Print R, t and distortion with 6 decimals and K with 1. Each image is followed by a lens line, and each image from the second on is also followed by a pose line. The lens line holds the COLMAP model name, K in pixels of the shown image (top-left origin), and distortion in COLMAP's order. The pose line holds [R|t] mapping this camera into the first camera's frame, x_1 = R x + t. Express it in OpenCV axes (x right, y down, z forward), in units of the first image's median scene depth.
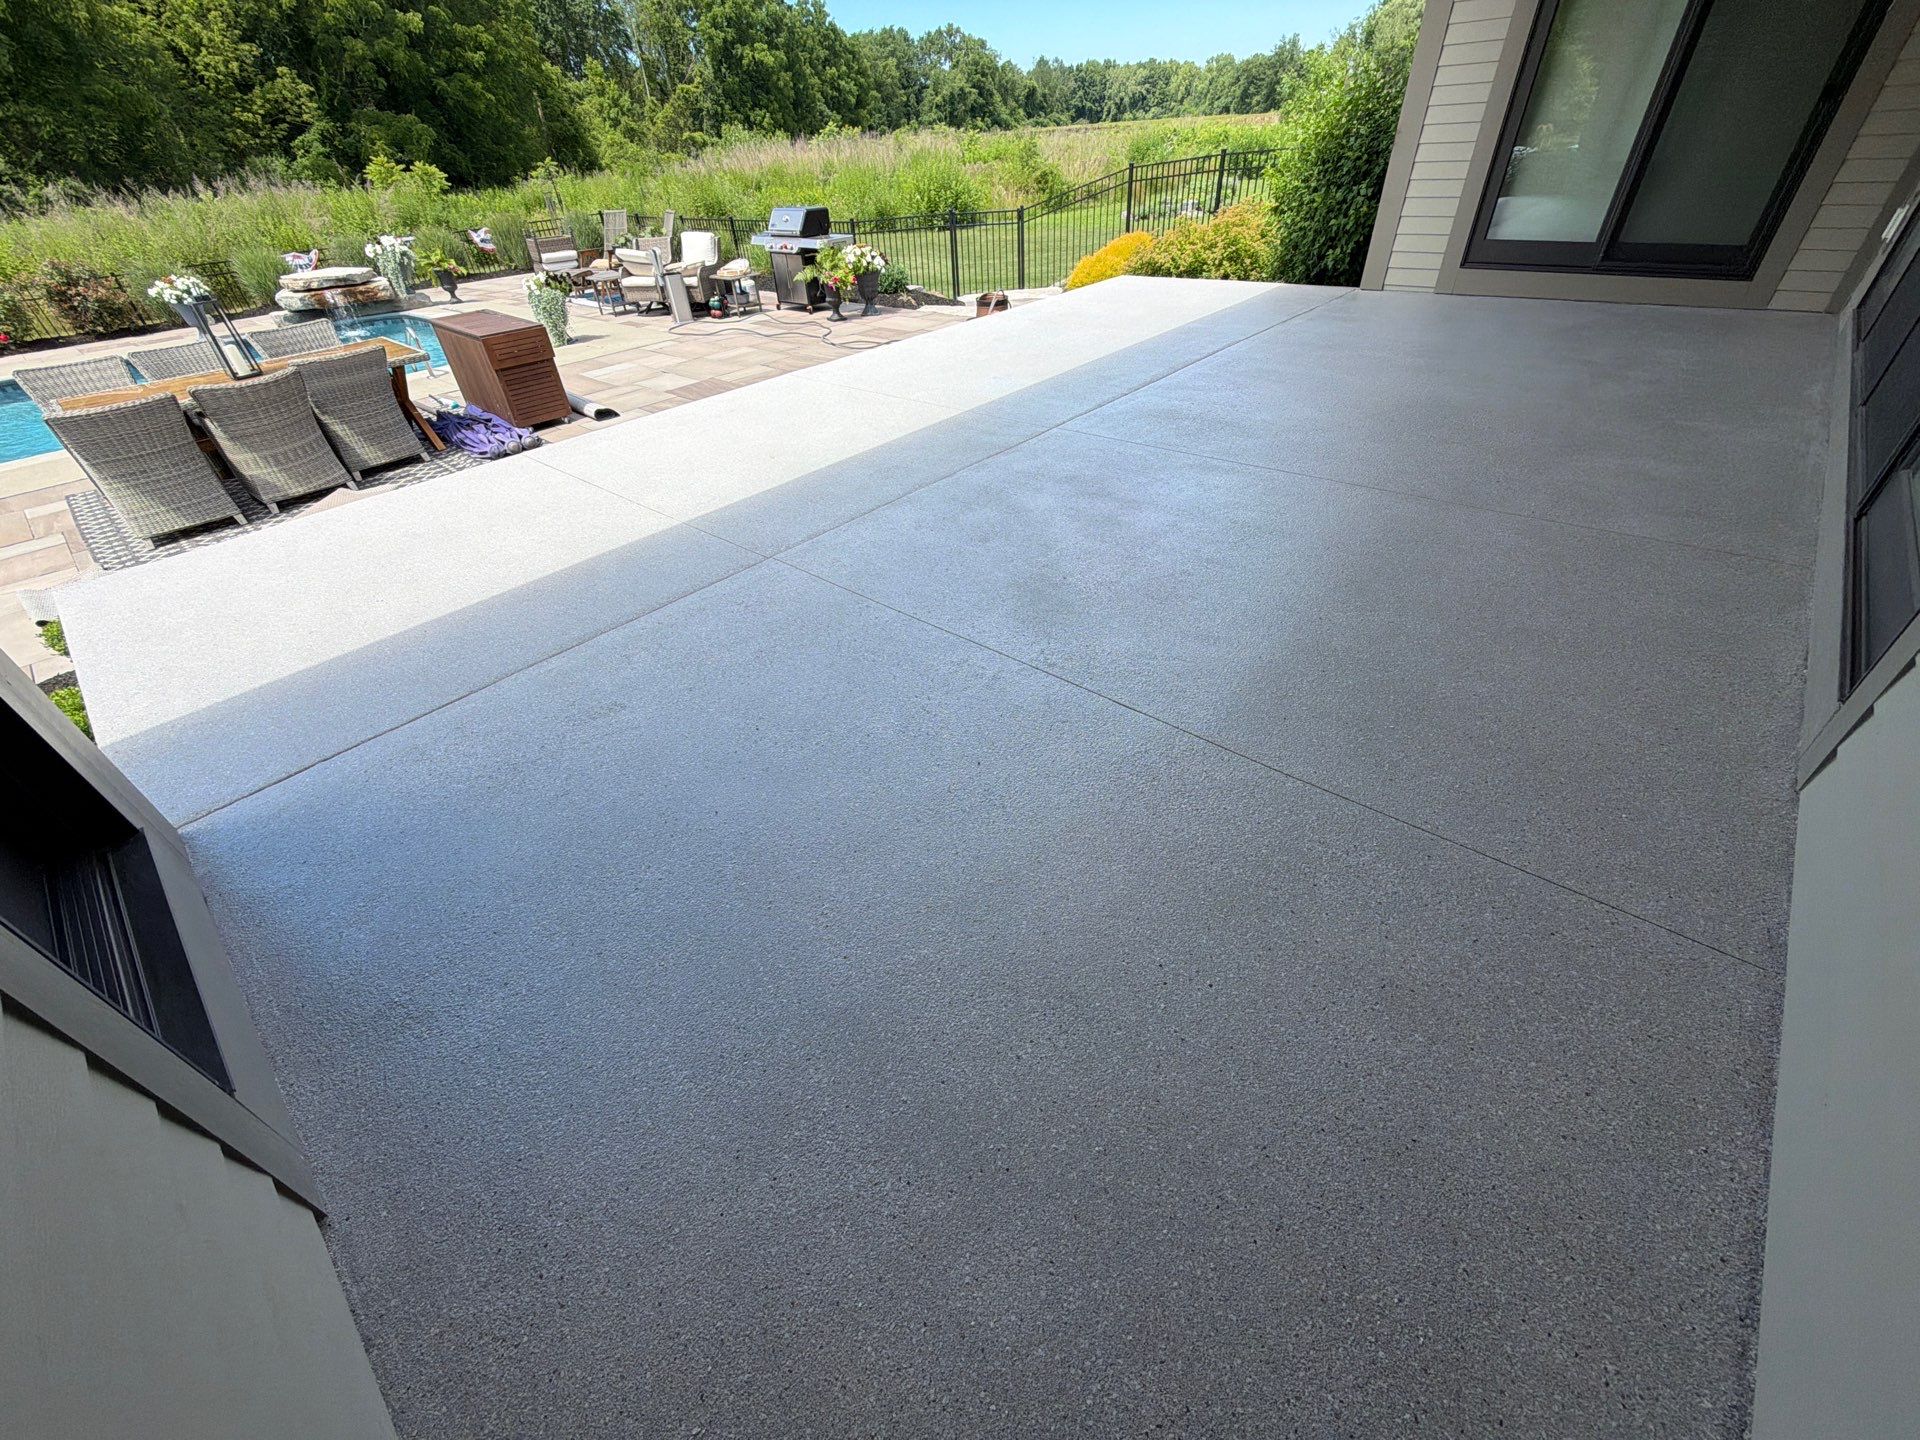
lens RADIAL K [[764.5, 0, 960.0], [0, 764.5, 720.0], [0, 0, 1]] dist [0.000174, -0.000151]
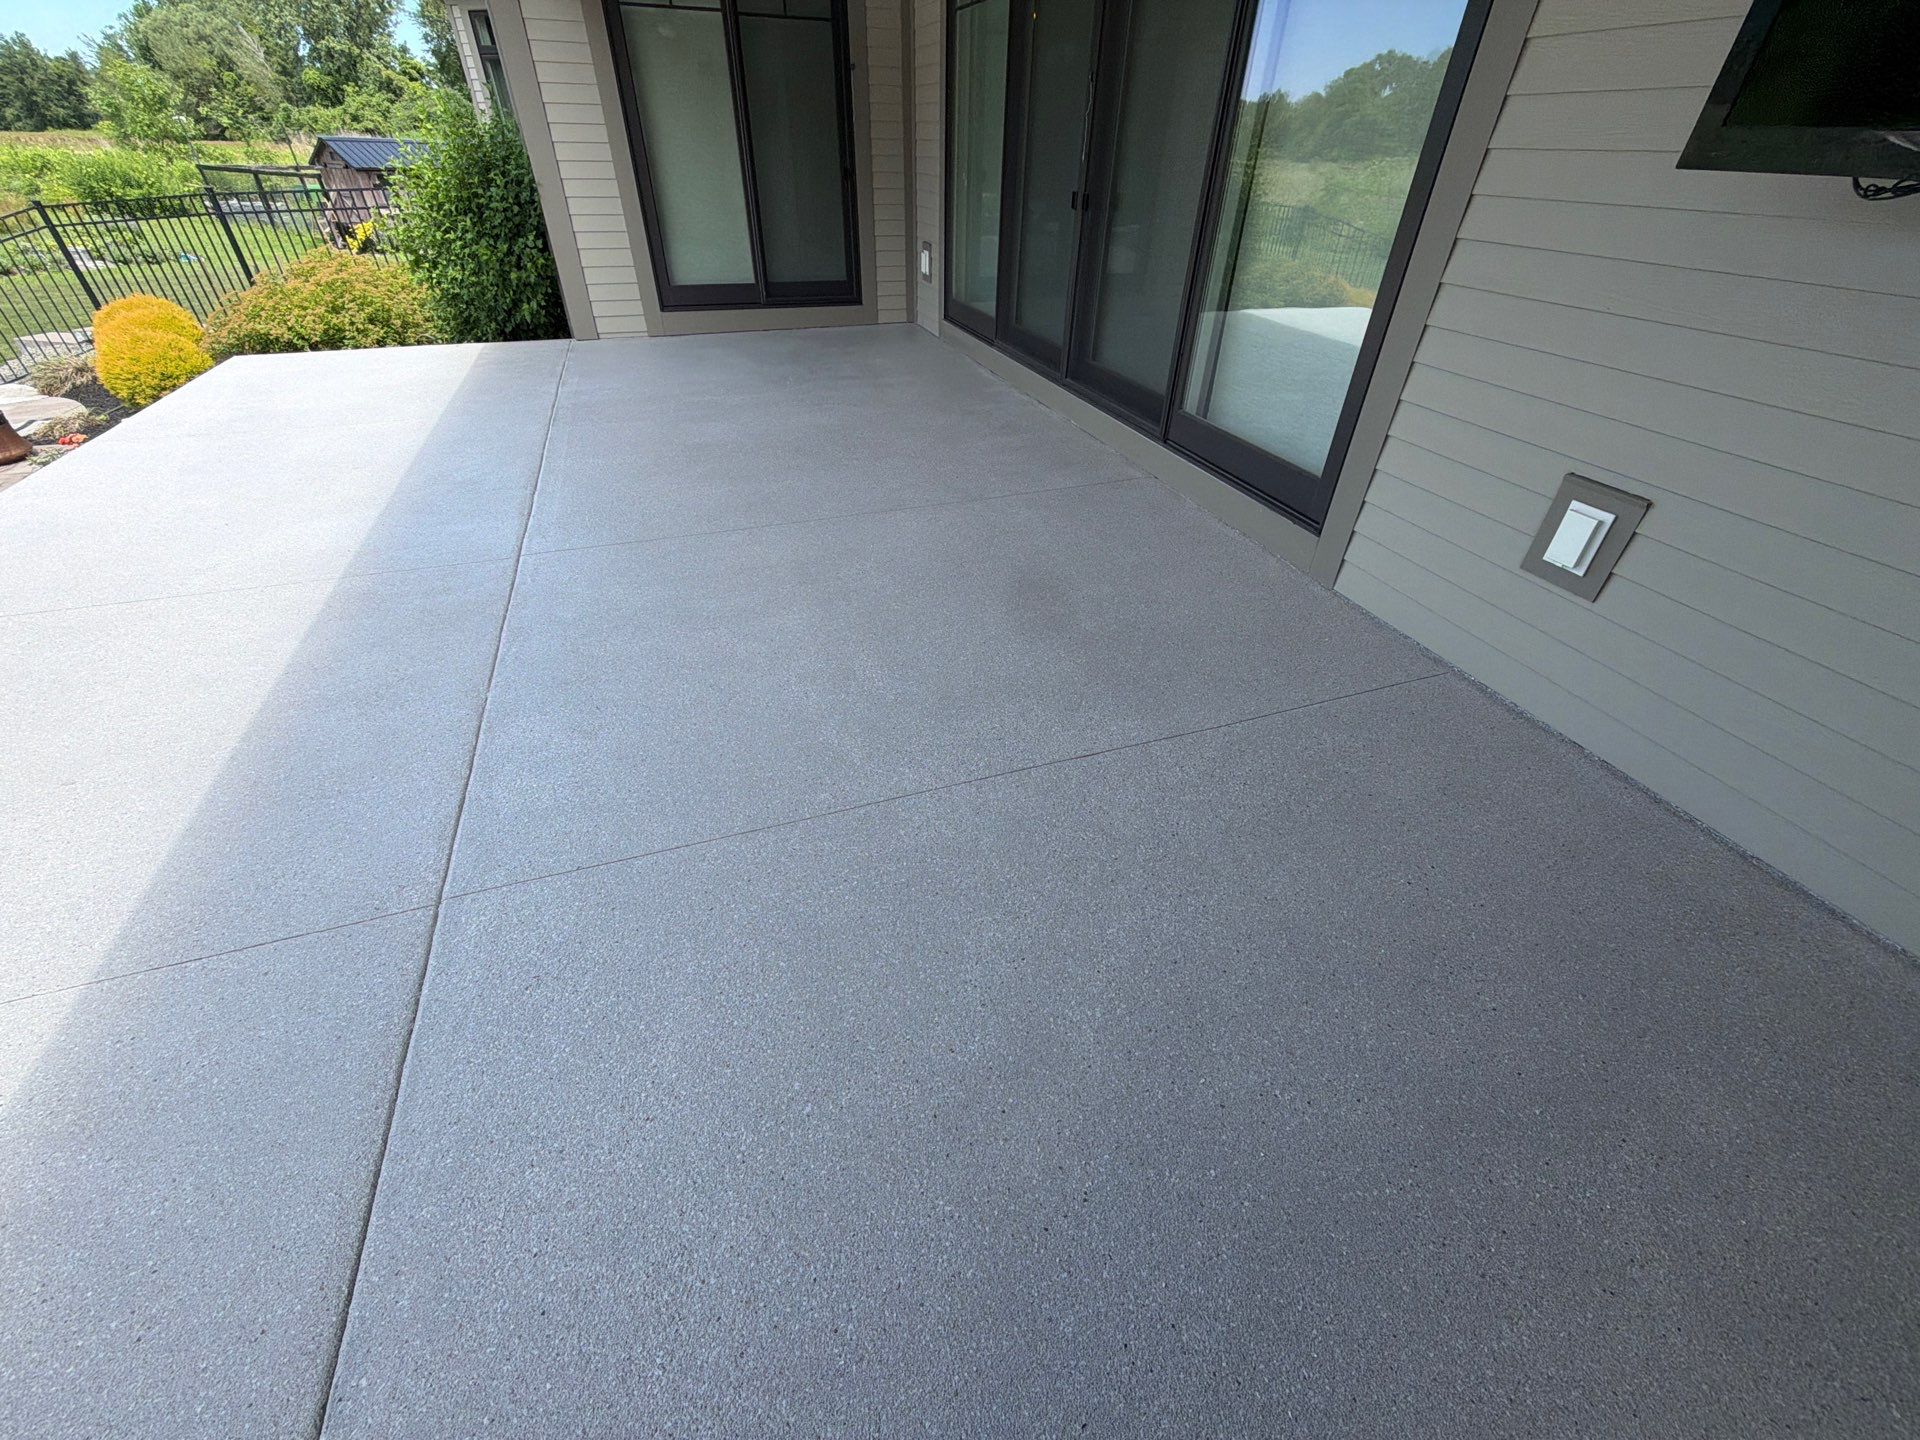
lens RADIAL K [[764.5, 0, 960.0], [0, 764.5, 720.0], [0, 0, 1]] dist [0.000174, -0.000151]
pose [[0.479002, -0.473609, 0.739088, -0.123017], [0.499615, 0.839378, 0.214076, -0.074474], [-0.721763, 0.266717, 0.638686, 0.093525]]
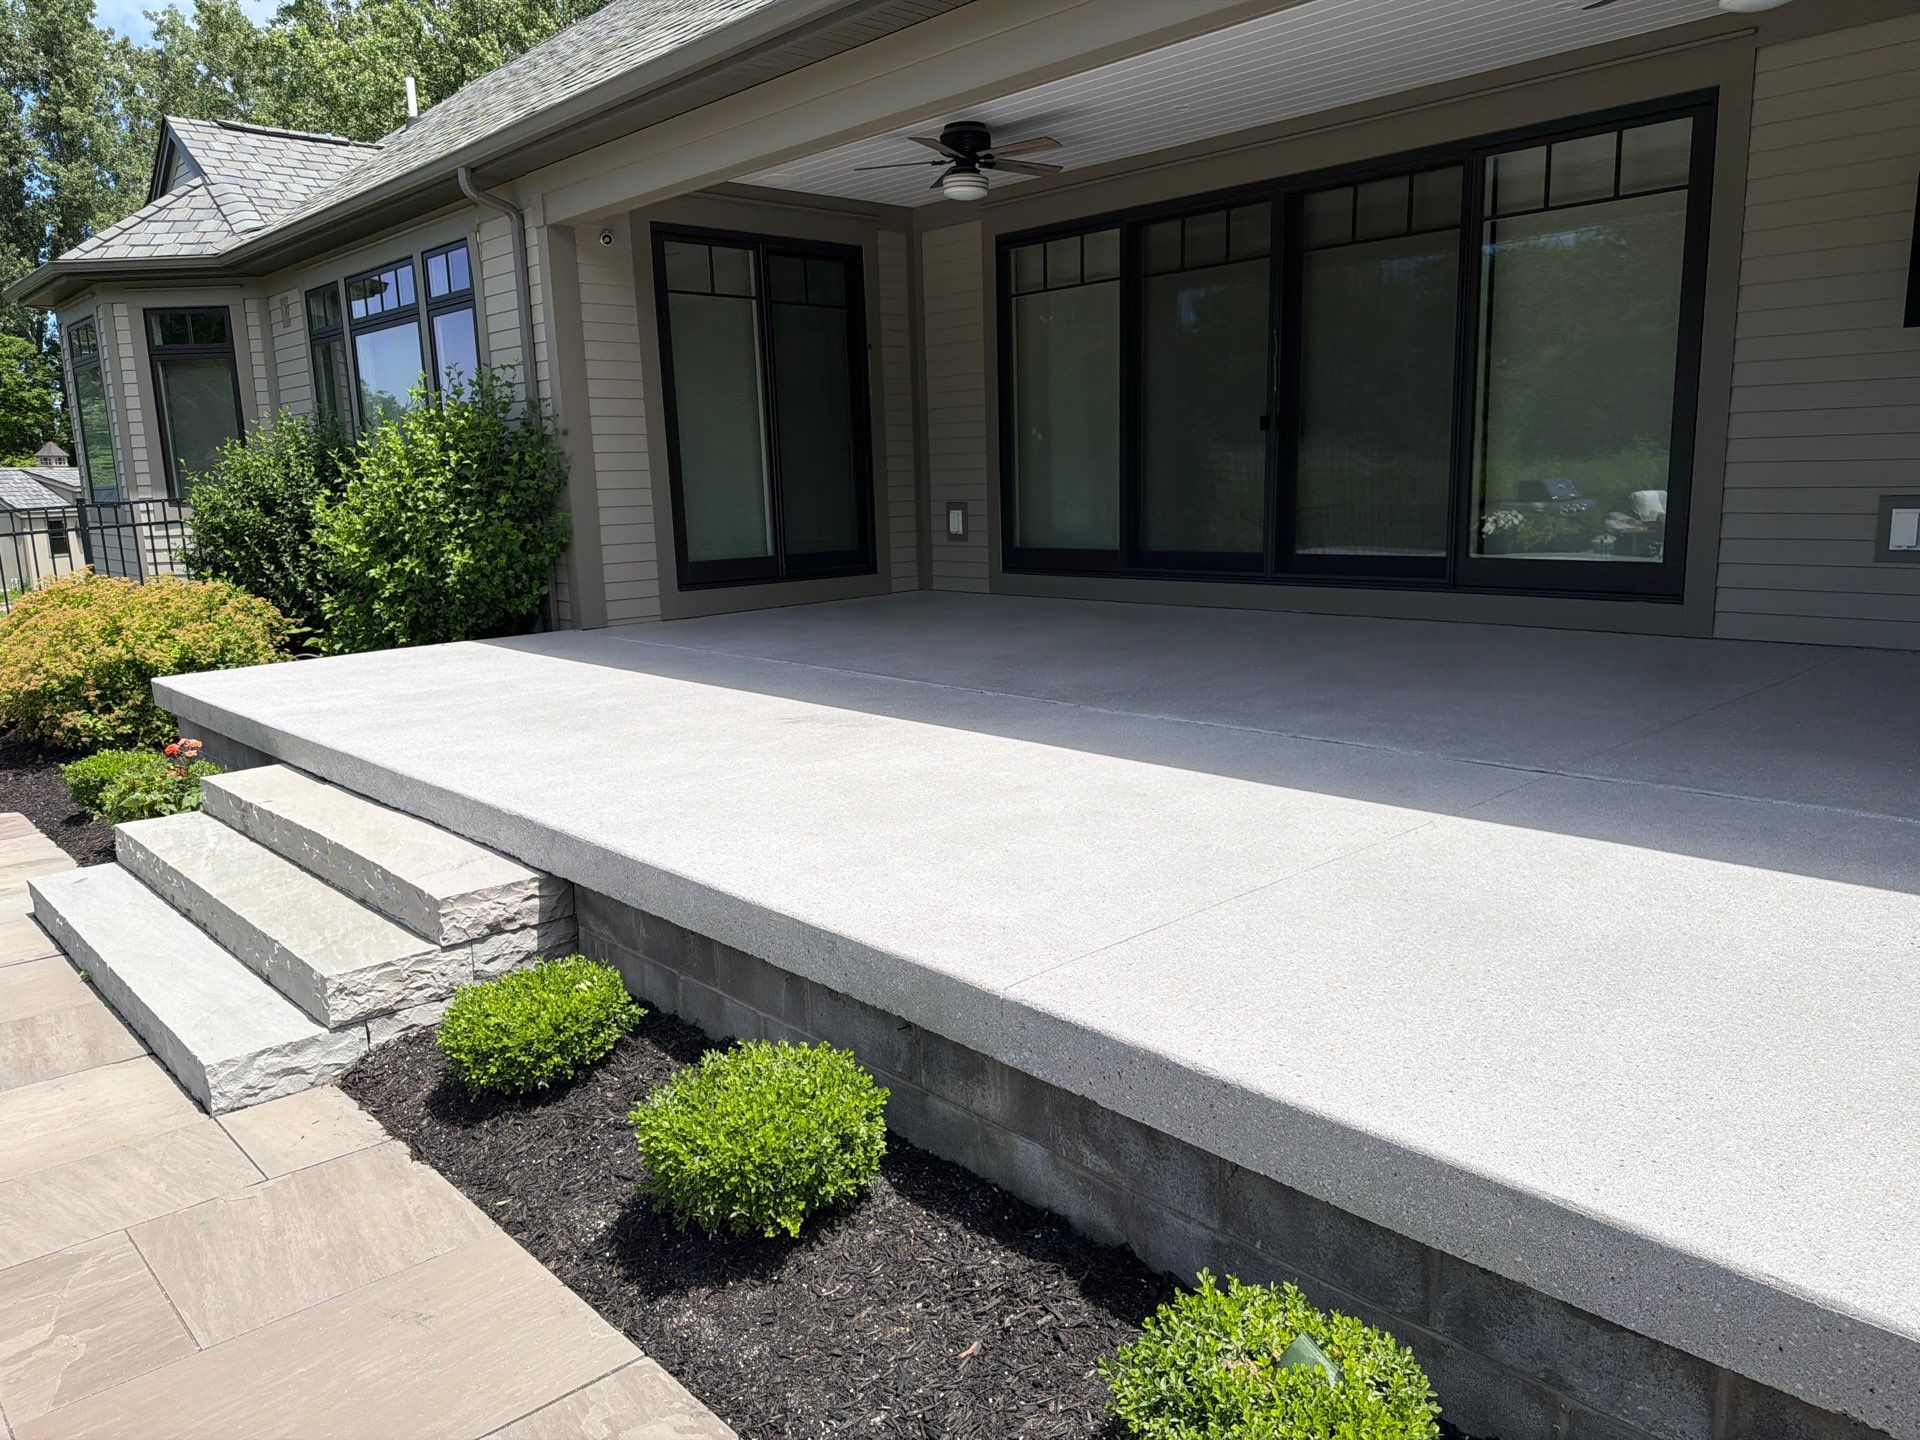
lens RADIAL K [[1384.7, 0, 960.0], [0, 1384.7, 720.0], [0, 0, 1]] dist [0.032668, -0.013794]
pose [[0.103169, -0.124225, 0.986876, -0.491341], [0.630966, 0.775166, 0.031614, -0.190926], [-0.768920, 0.619424, 0.158355, 0.347556]]
